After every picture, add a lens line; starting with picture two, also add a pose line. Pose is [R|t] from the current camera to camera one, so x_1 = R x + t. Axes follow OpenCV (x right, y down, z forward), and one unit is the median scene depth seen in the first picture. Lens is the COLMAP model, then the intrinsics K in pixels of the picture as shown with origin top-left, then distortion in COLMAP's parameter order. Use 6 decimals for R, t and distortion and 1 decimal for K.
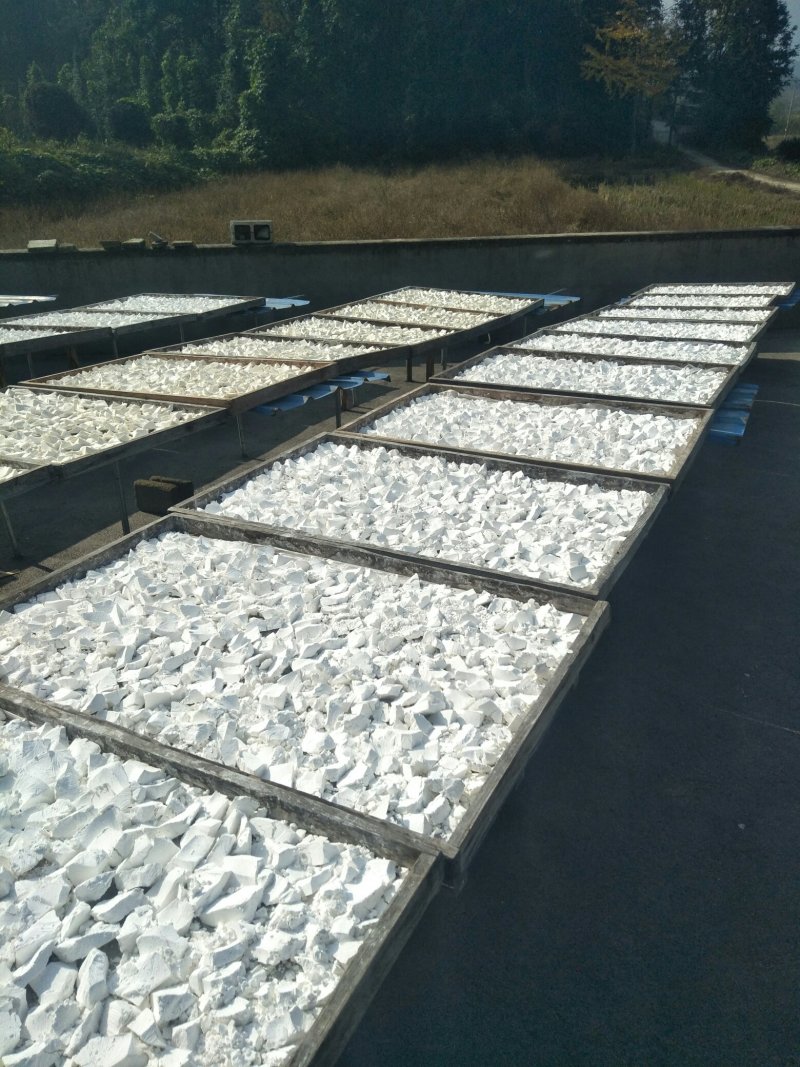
lens RADIAL K [[786.4, 0, 398.5], [0, 786.4, 536.5], [0, 0, 1]] dist [0.036158, -0.030314]
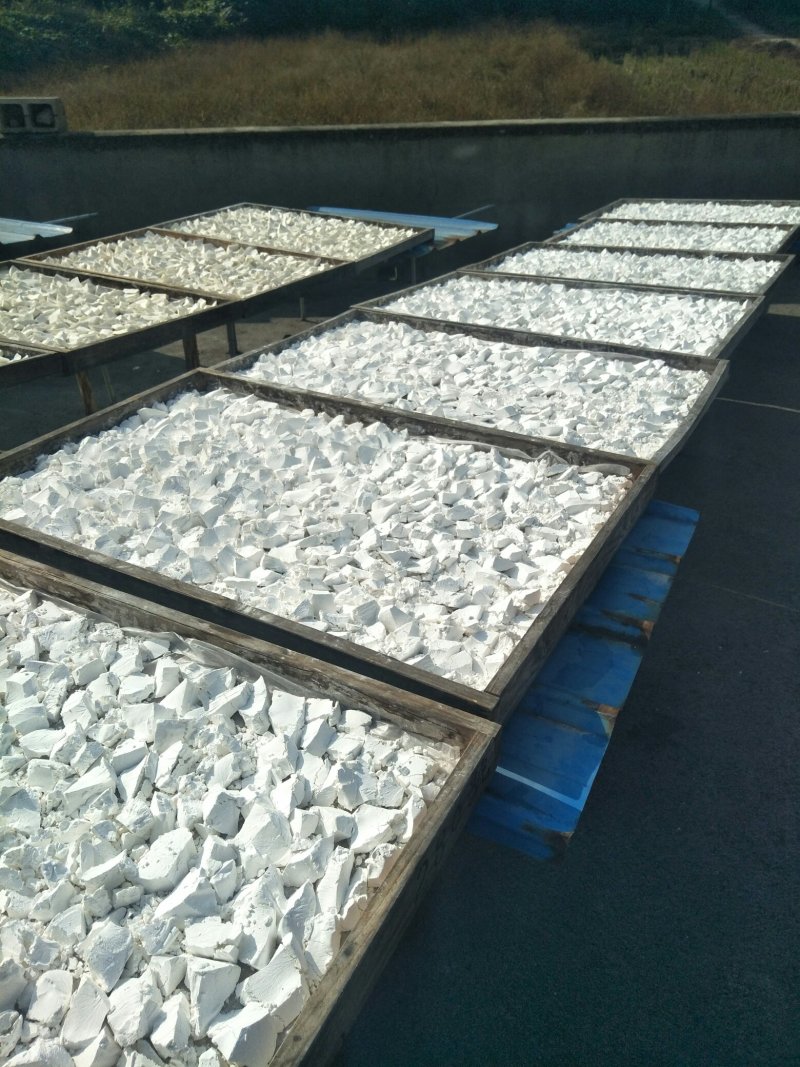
lens RADIAL K [[786.4, 0, 405.4], [0, 786.4, 511.8], [0, 0, 1]] dist [0.036158, -0.030314]
pose [[0.999638, 0.016330, -0.021359, 0.356658], [-0.014057, 0.994627, 0.102565, -0.273311], [0.022920, -0.102228, 0.994497, 0.668031]]
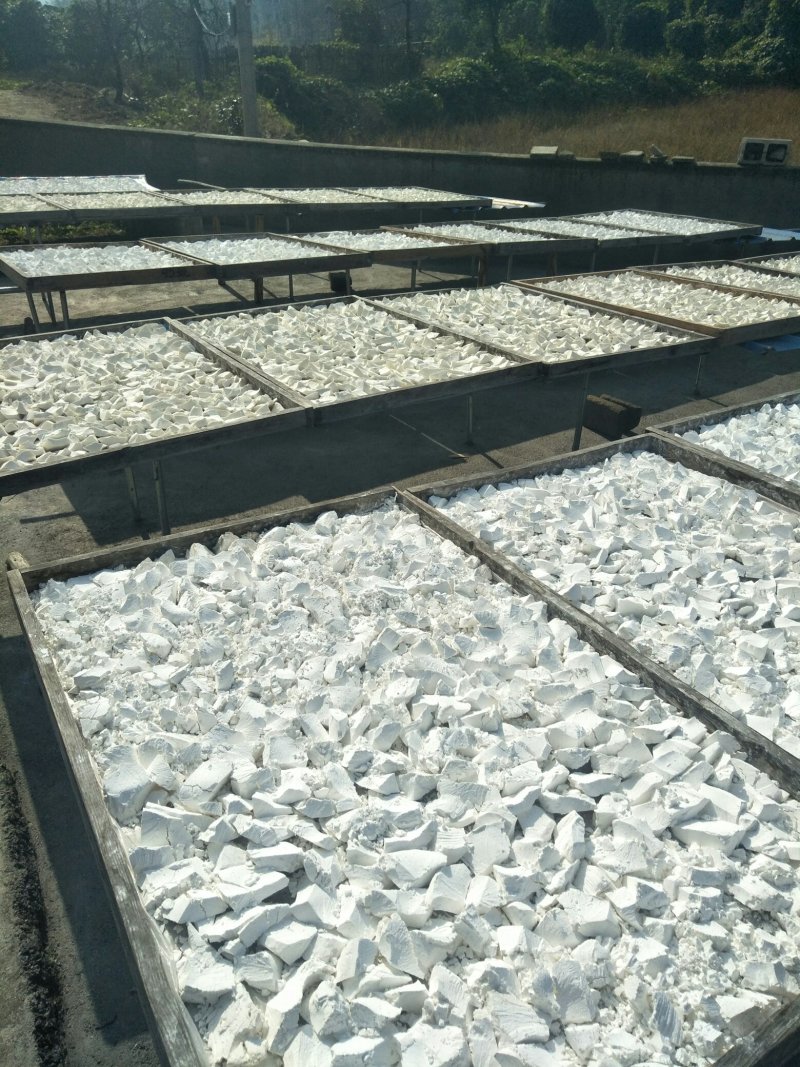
lens RADIAL K [[786.4, 0, 390.9], [0, 786.4, 534.8], [0, 0, 1]] dist [0.036158, -0.030314]
pose [[0.854464, 0.282831, -0.435773, -0.070673], [-0.245086, 0.959061, 0.141897, 0.022422], [0.458066, -0.014444, 0.888801, -0.014080]]
